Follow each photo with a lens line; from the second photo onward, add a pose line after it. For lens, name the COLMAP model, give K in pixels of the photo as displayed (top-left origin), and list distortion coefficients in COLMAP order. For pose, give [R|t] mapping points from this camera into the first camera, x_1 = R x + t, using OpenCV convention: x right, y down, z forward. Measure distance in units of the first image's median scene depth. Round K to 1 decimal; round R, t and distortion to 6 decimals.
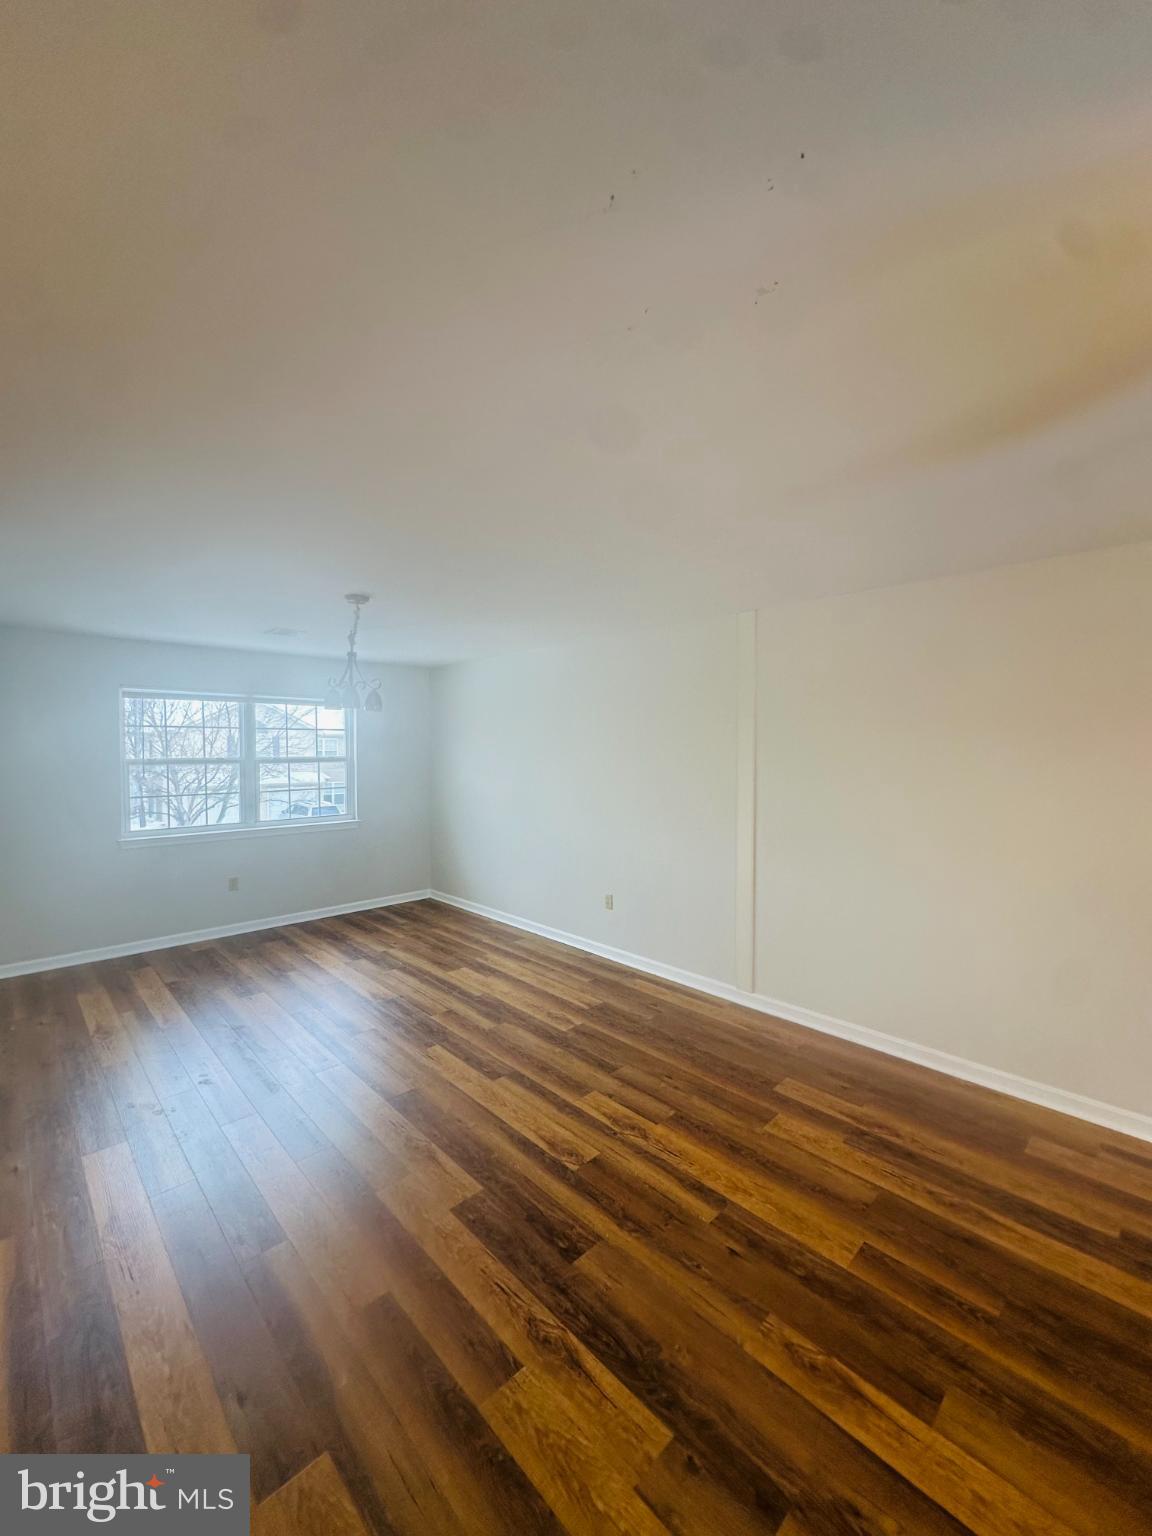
lens RADIAL K [[611.5, 0, 576.0], [0, 611.5, 768.0], [0, 0, 1]] dist [-0.002093, -0.000291]
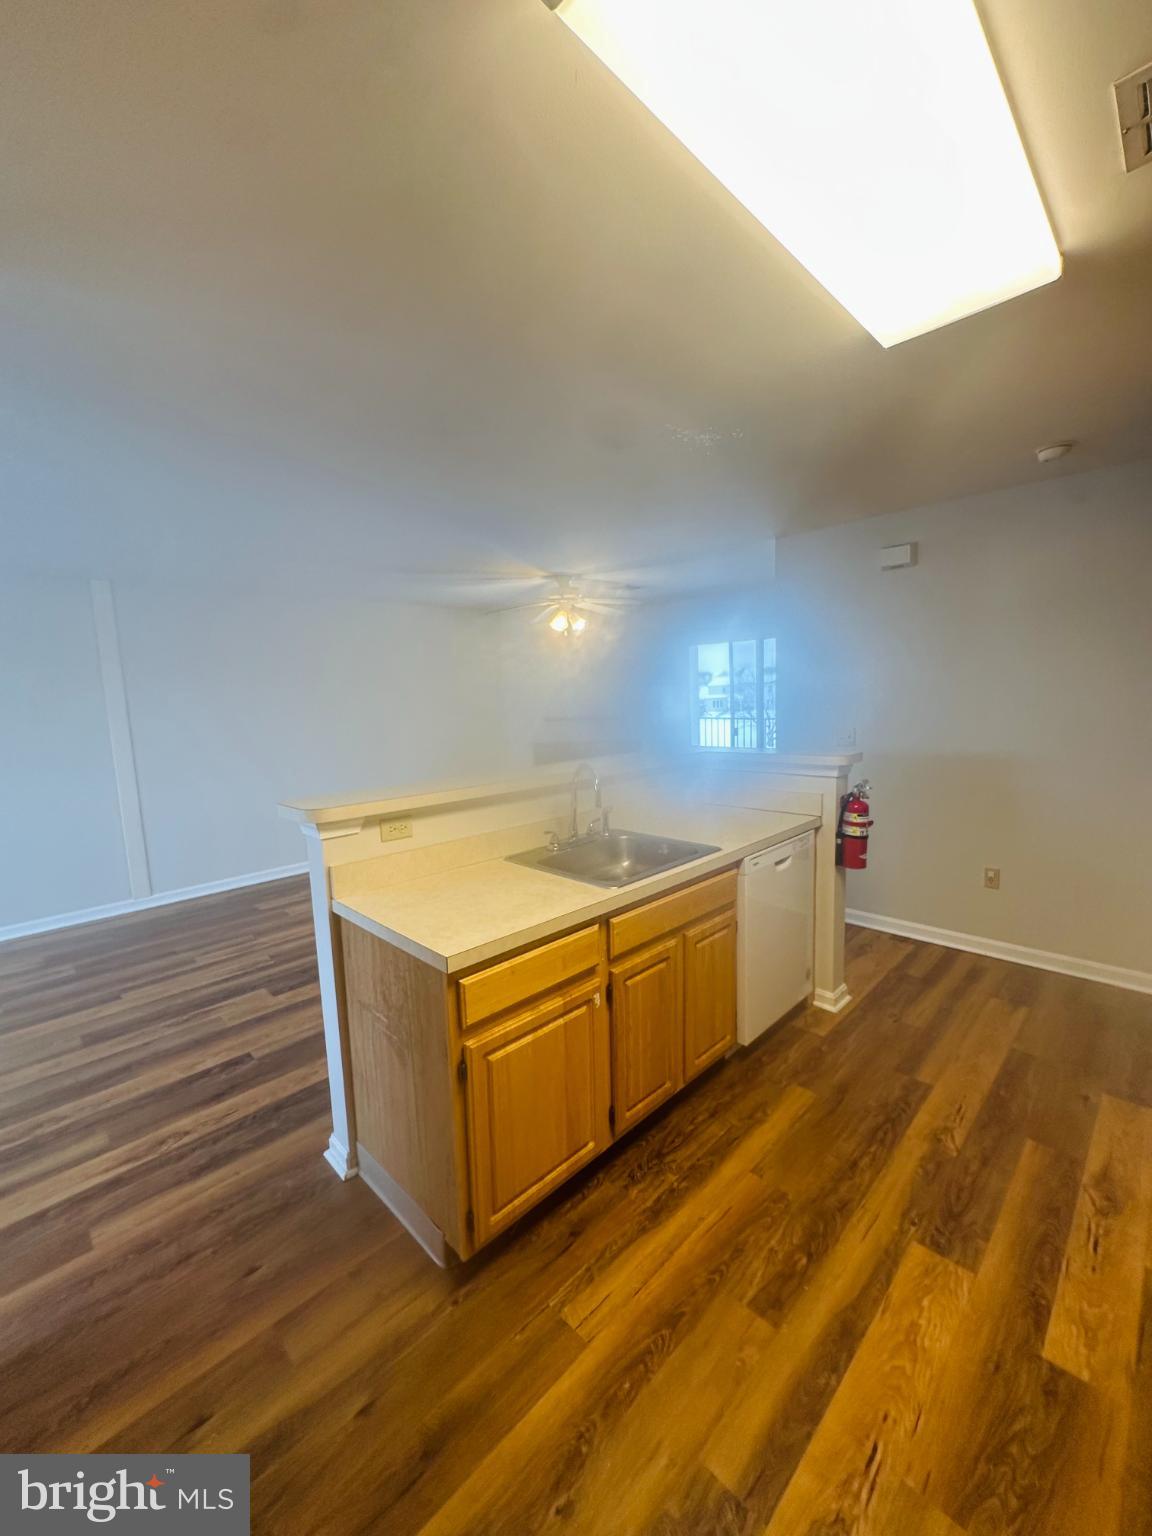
lens RADIAL K [[611.5, 0, 576.0], [0, 611.5, 768.0], [0, 0, 1]] dist [-0.002093, -0.000291]
pose [[-0.013230, -0.121857, 0.992459, -1.019225], [0.063289, 0.990454, 0.122455, 0.013113], [-0.997908, 0.064432, -0.005391, 0.135365]]
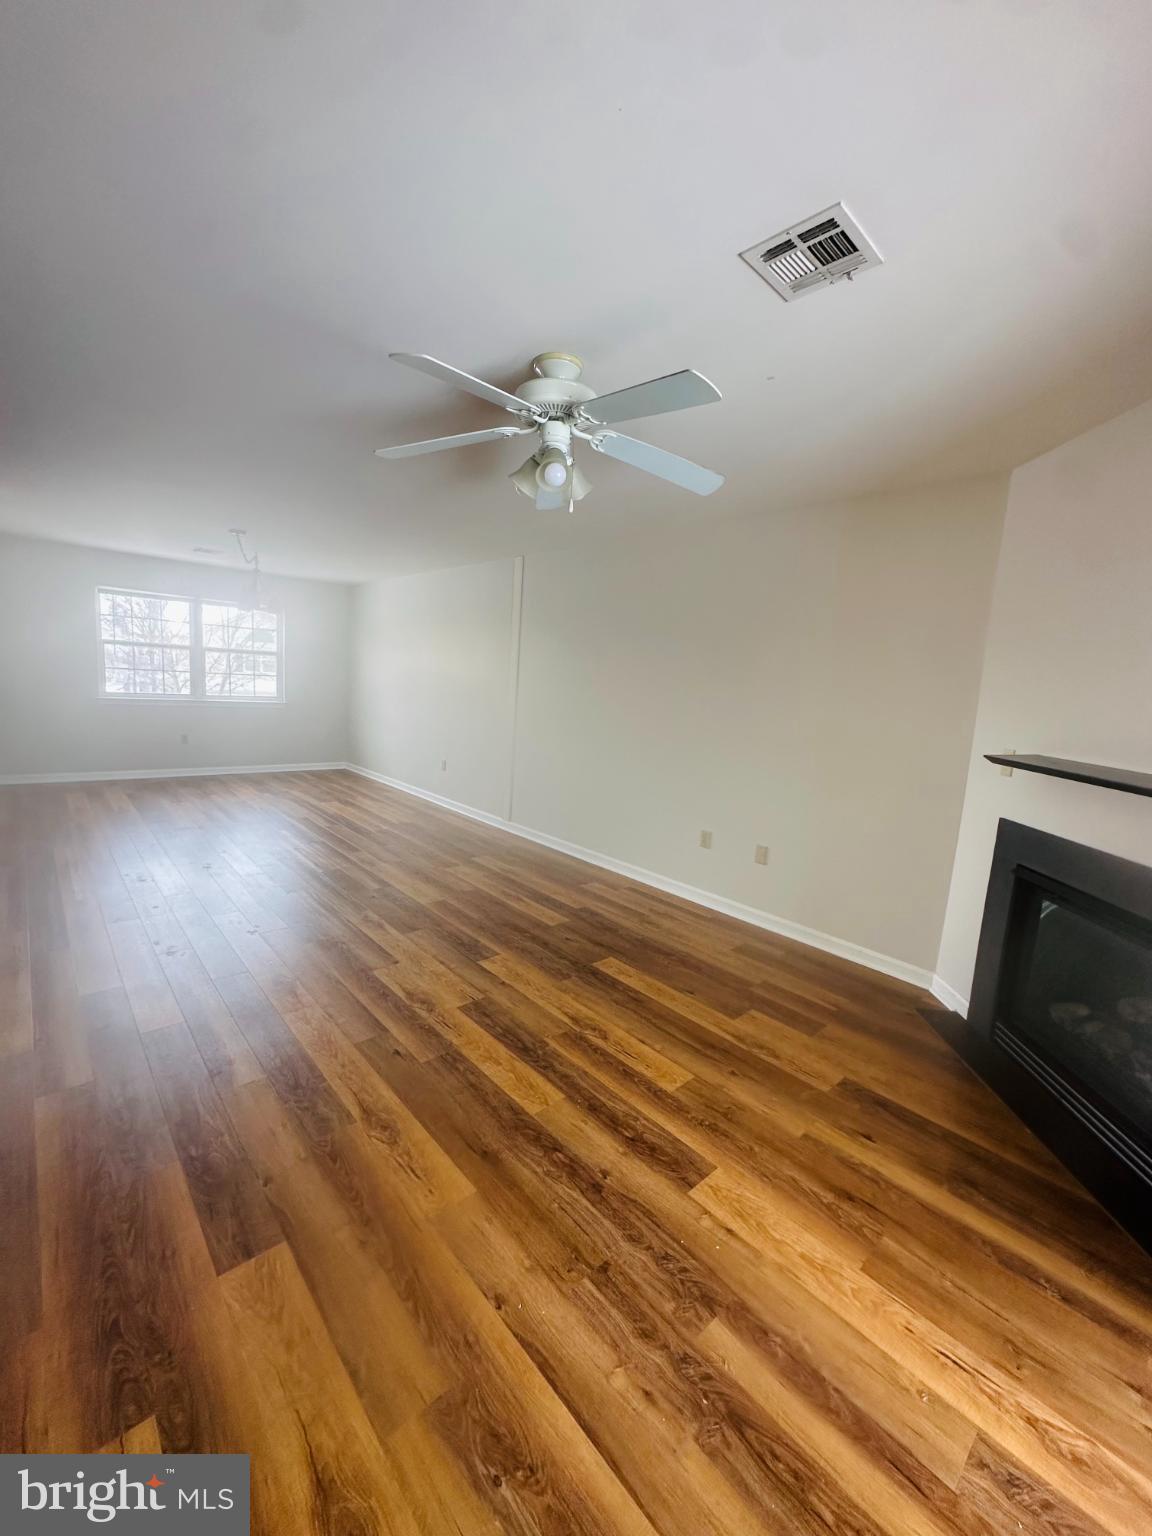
lens RADIAL K [[606.9, 0, 573.3], [0, 606.9, 754.3], [0, 0, 1]] dist [0.001375, -0.000021]
pose [[0.997227, 0.070554, -0.023655, 0.511884], [-0.068276, 0.993933, 0.086226, 0.073488], [0.029595, -0.084372, 0.995995, -0.492469]]
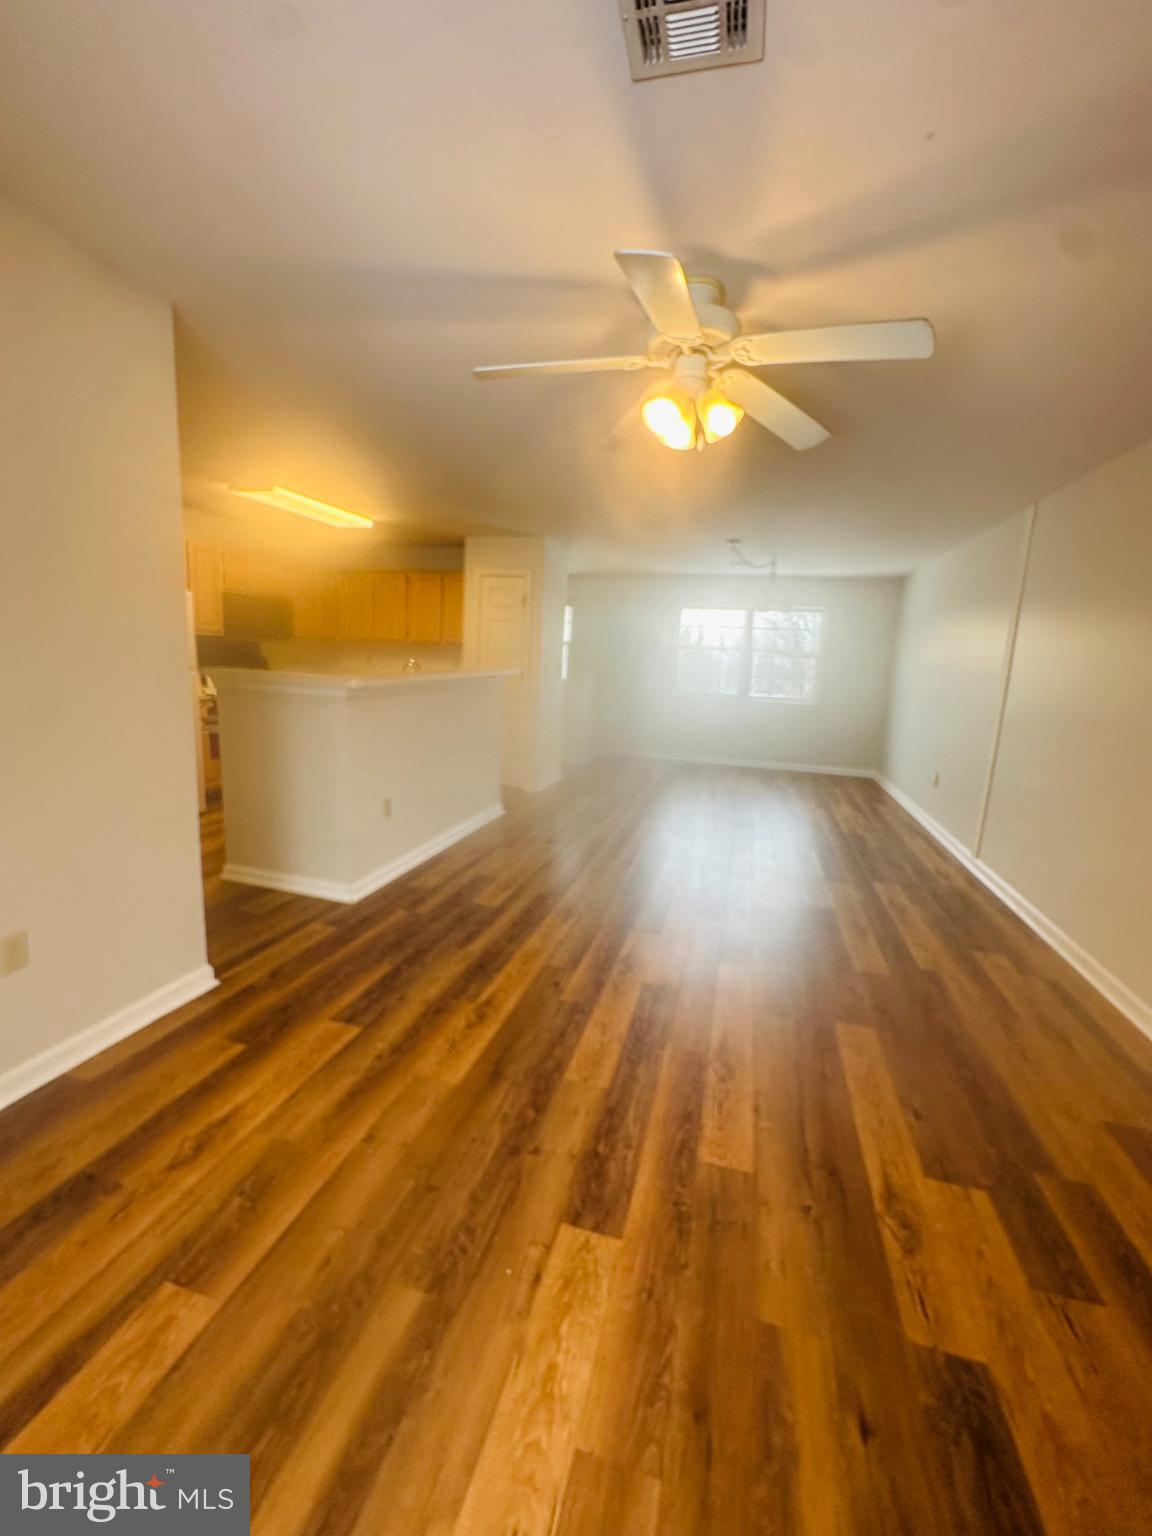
lens RADIAL K [[630.2, 0, 573.8], [0, 630.2, 759.8], [0, 0, 1]] dist [-0.001322, -0.000096]
pose [[0.507750, 0.163842, -0.845781, 0.940373], [-0.076735, 0.986448, 0.145025, 0.086420], [0.858080, -0.008736, 0.513441, -0.238222]]
